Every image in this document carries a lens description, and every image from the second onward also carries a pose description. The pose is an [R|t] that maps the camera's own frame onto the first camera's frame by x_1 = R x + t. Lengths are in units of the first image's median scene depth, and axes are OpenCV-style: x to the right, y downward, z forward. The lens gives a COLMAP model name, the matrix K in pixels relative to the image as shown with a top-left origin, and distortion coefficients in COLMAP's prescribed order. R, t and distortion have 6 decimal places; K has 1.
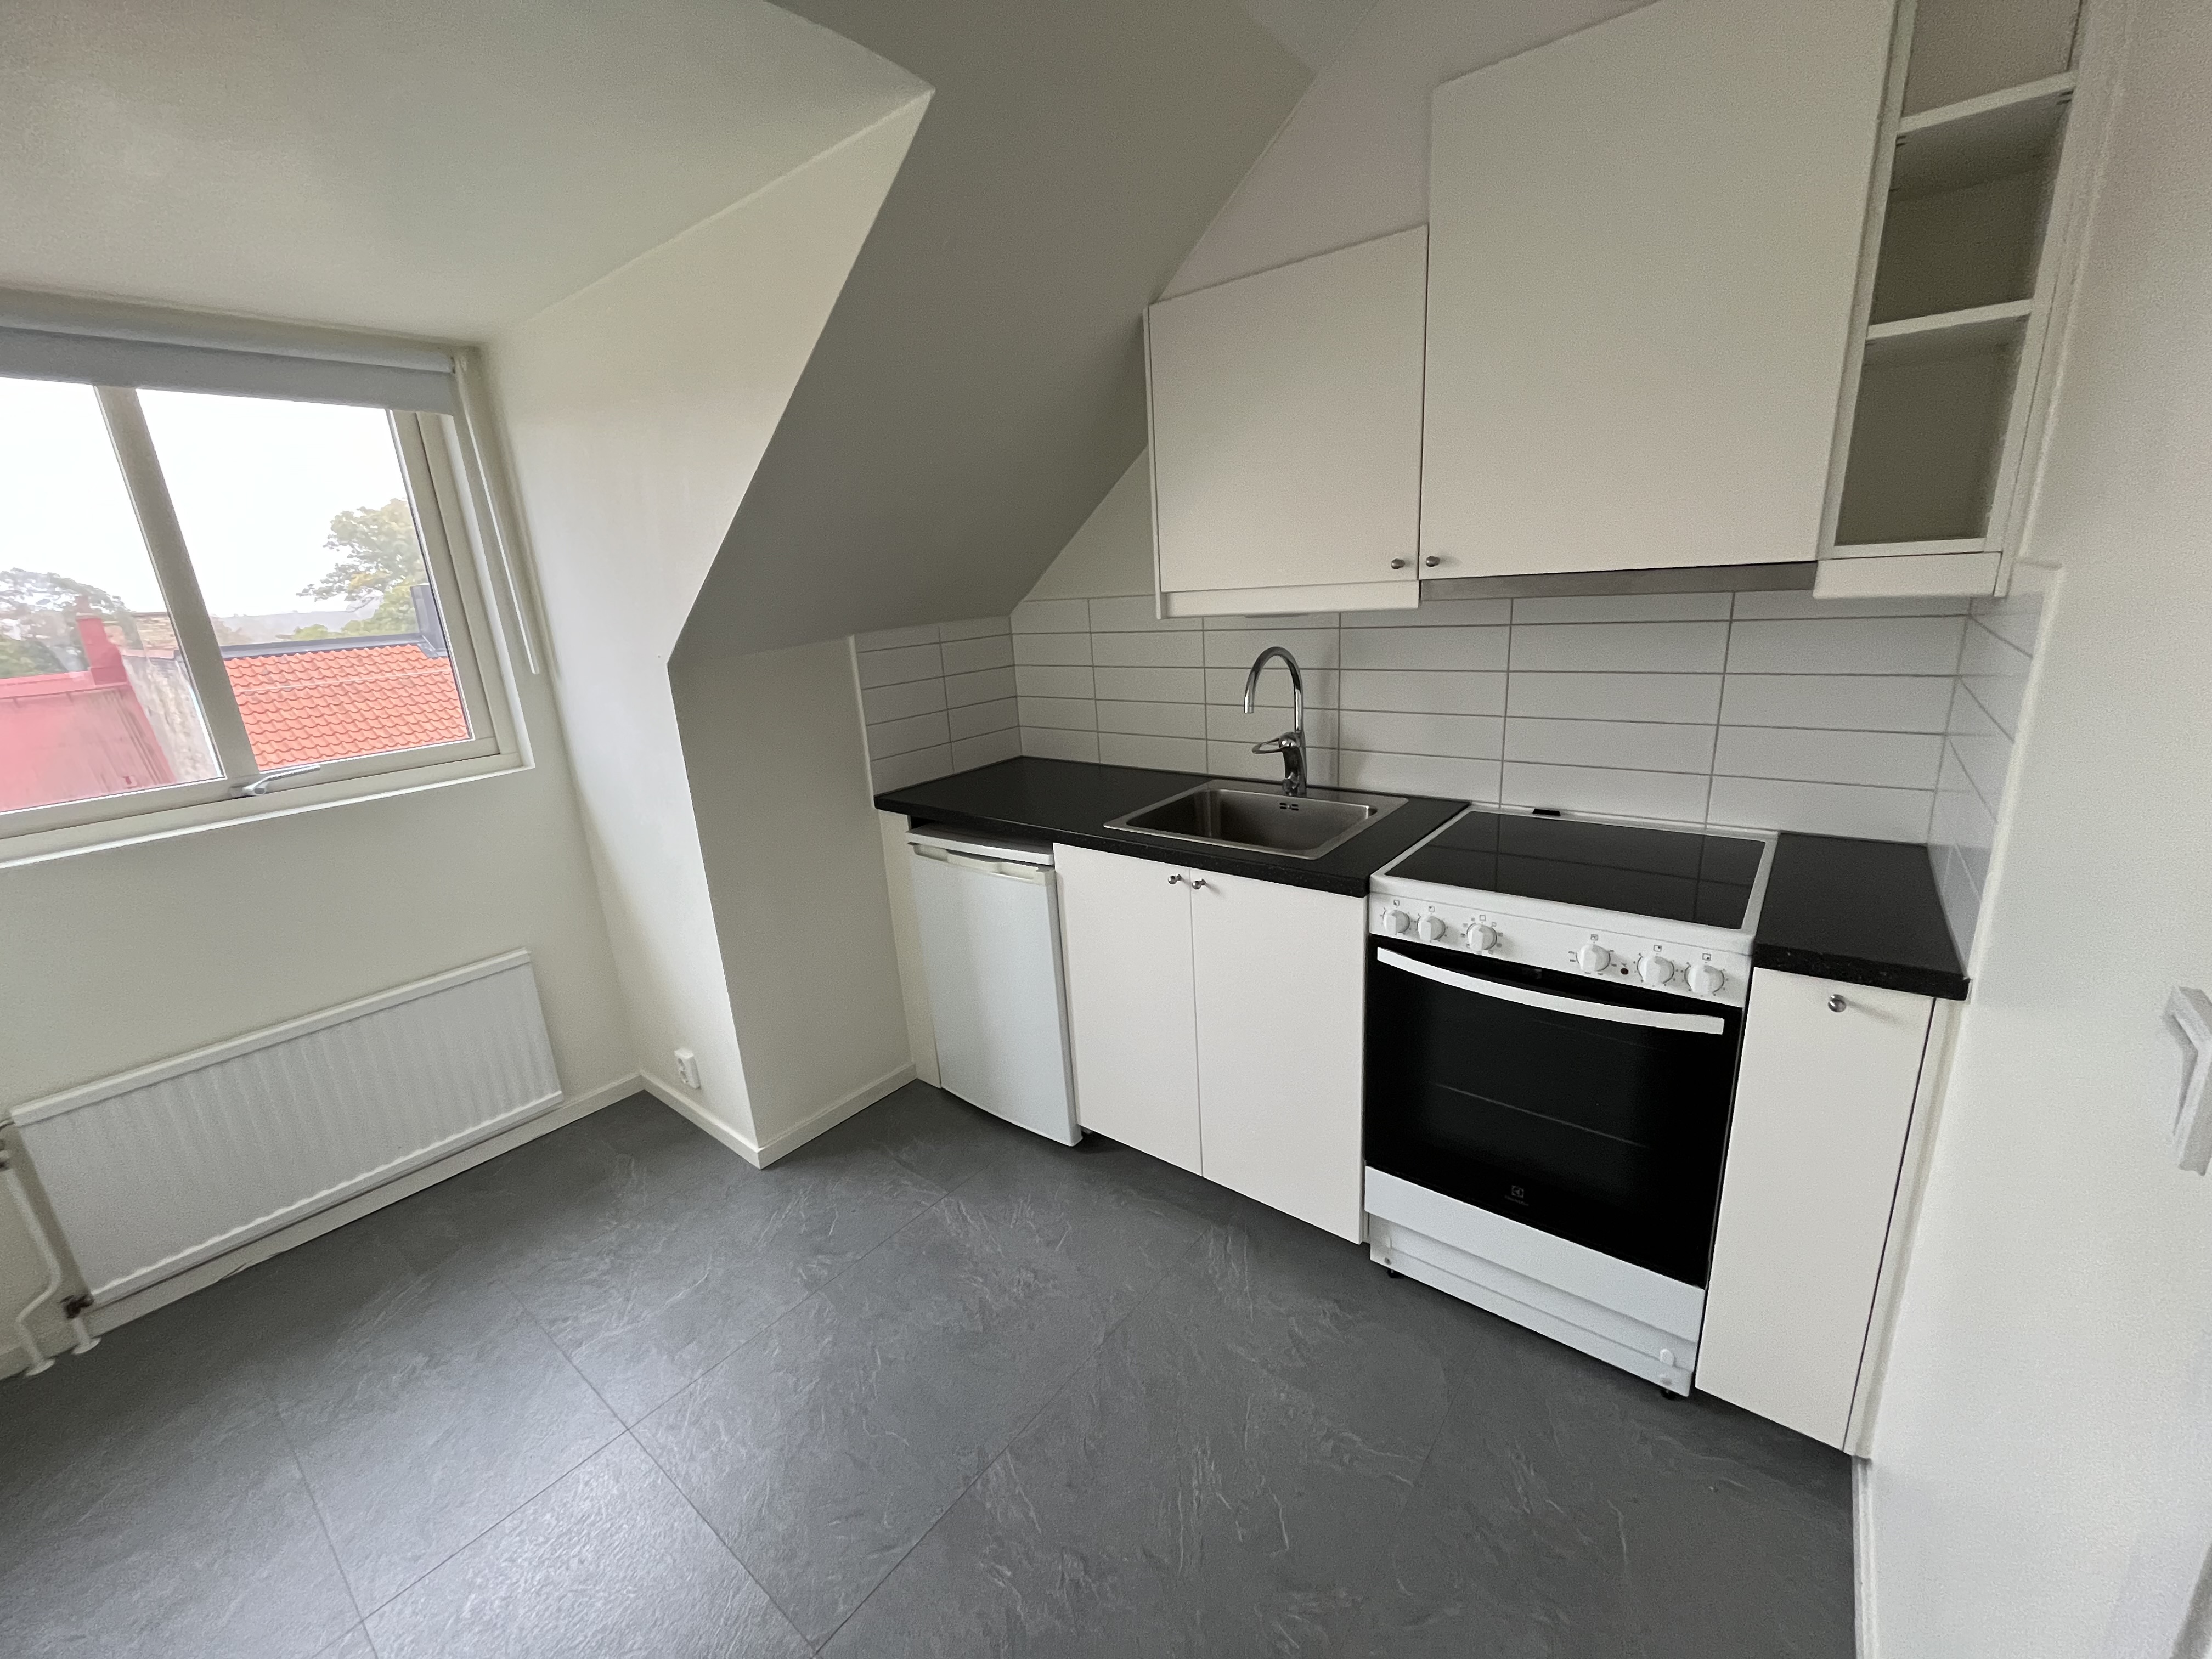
lens RADIAL K [[898.1, 0, 1111.9], [0, 898.1, 831.2], [0, 0, 1]] dist [-0.003349, 0.000458]
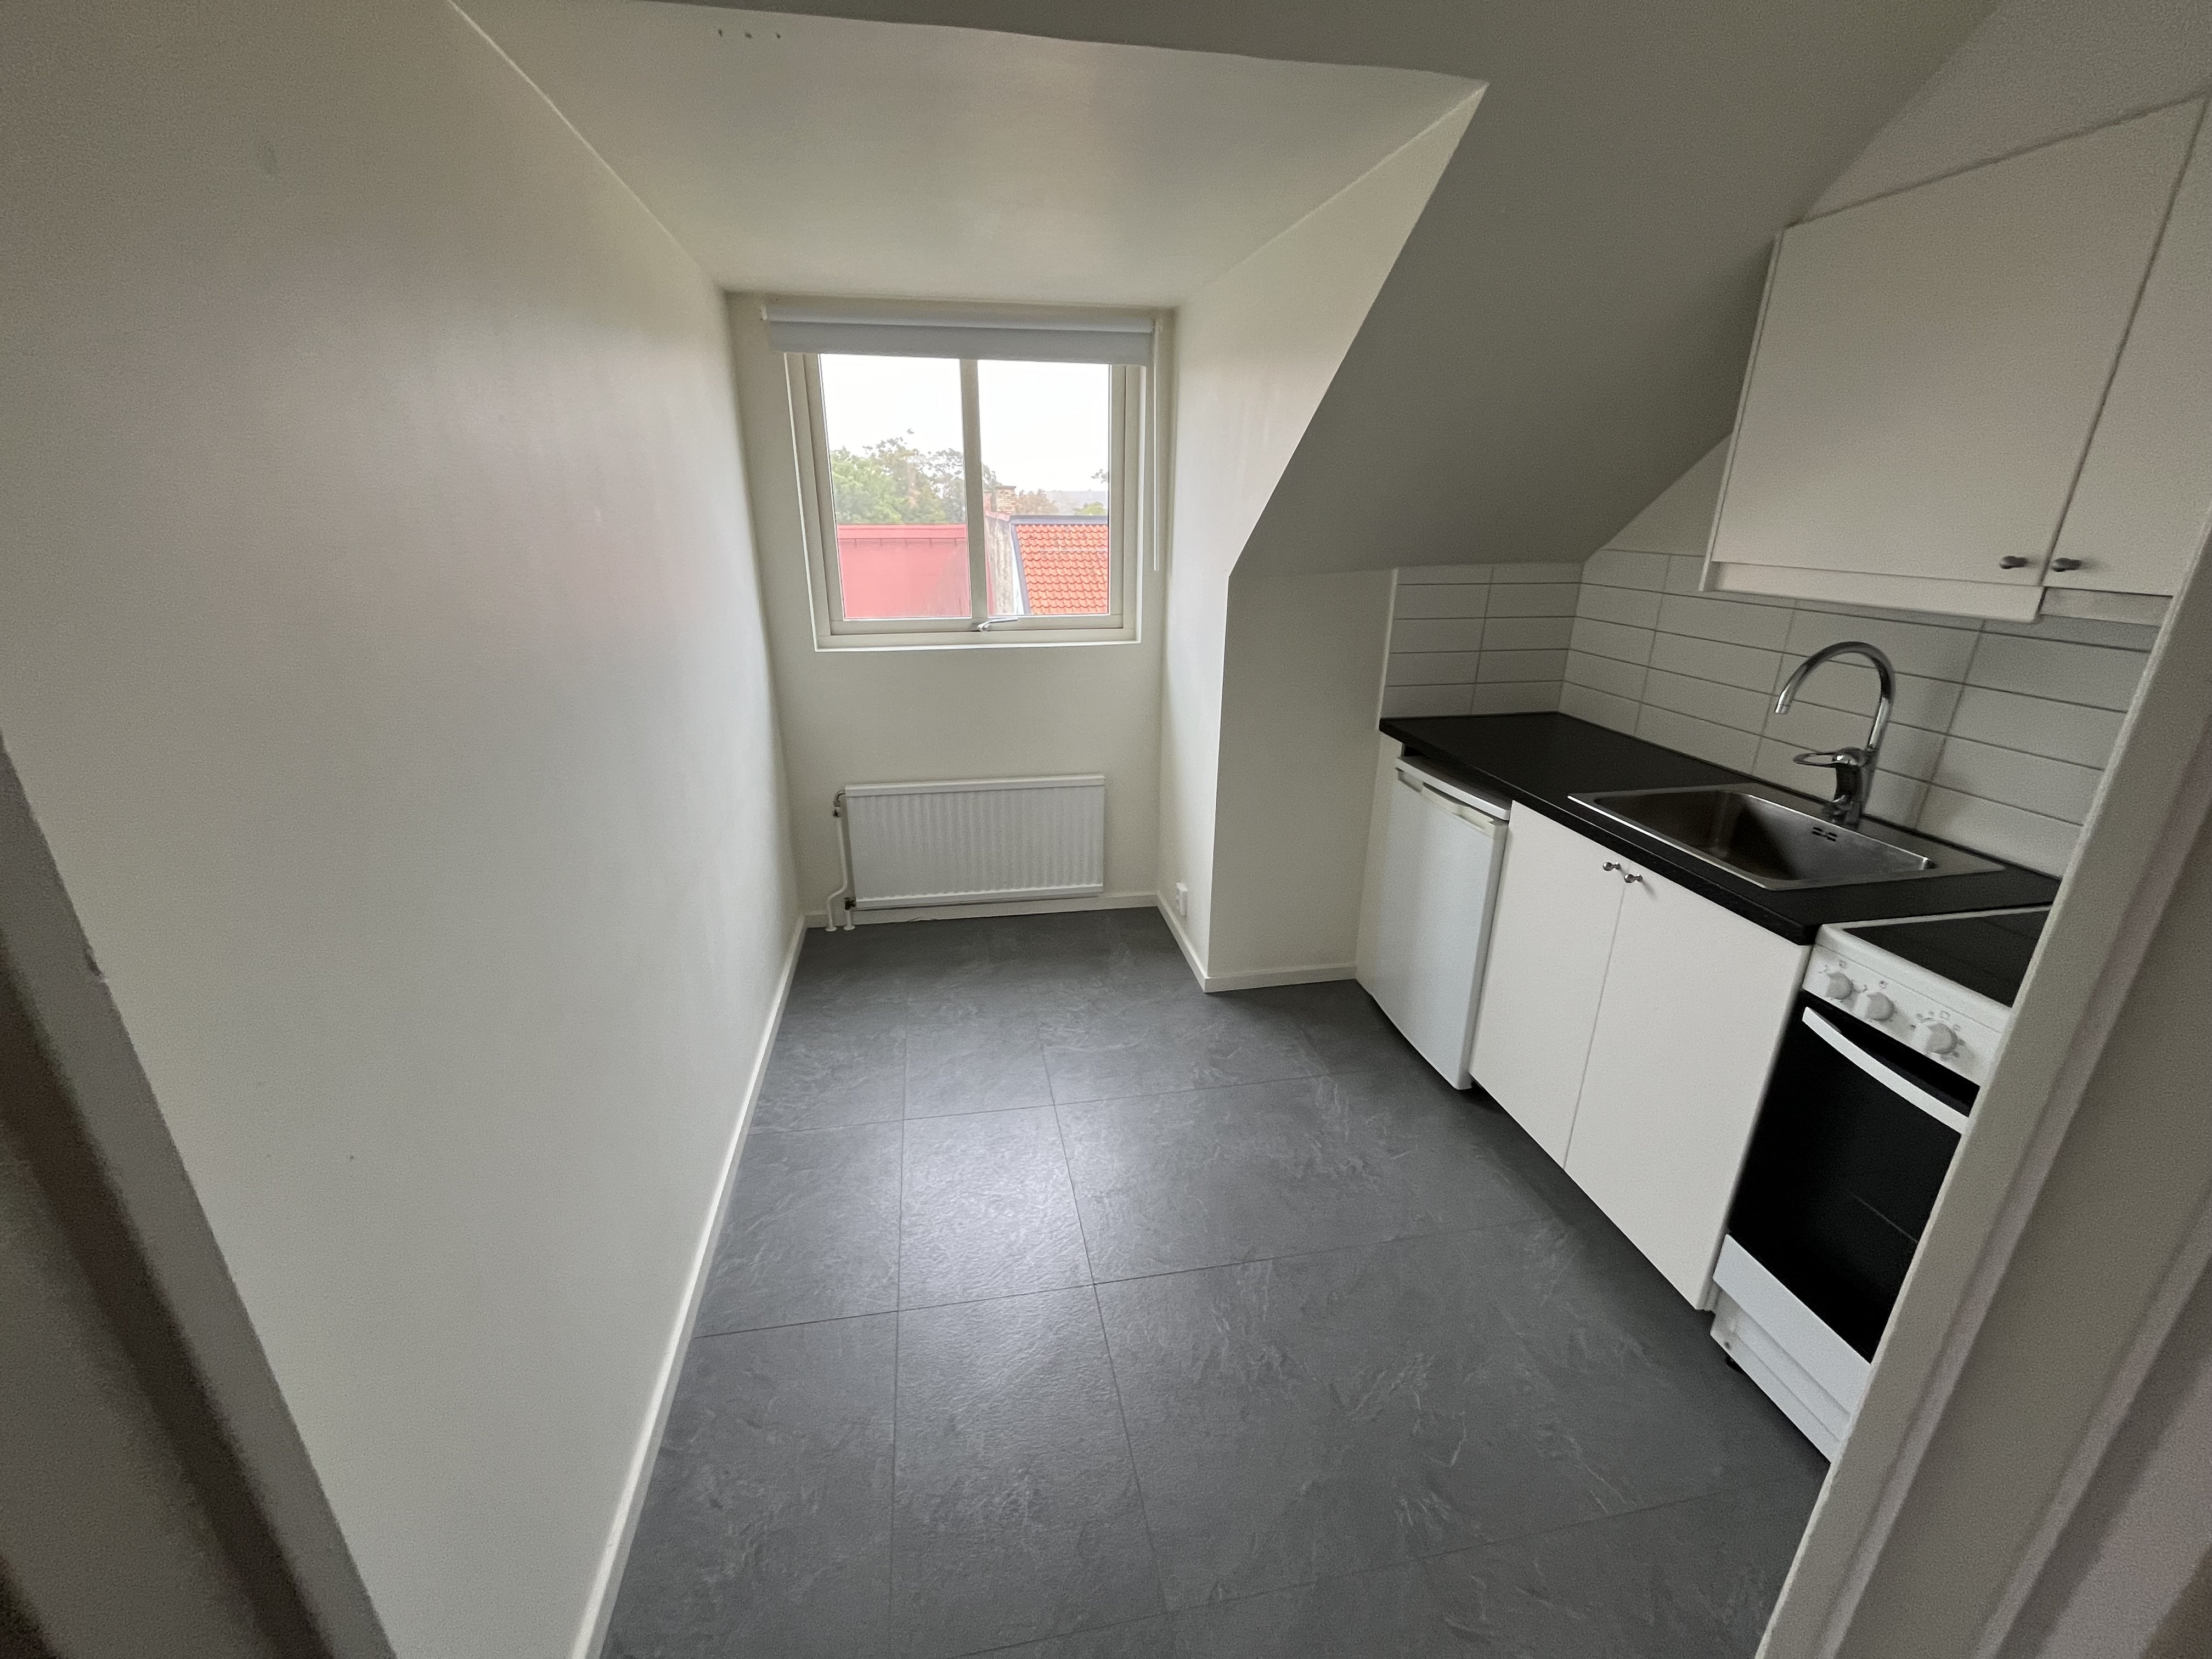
lens RADIAL K [[898.1, 0, 1101.1], [0, 898.1, 837.8], [0, 0, 1]] dist [-0.003349, 0.000458]
pose [[0.754447, 0.288444, -0.589584, 0.193445], [-0.227442, 0.957497, 0.177399, -0.019962], [0.615695, 0.000258, 0.787985, -0.080428]]
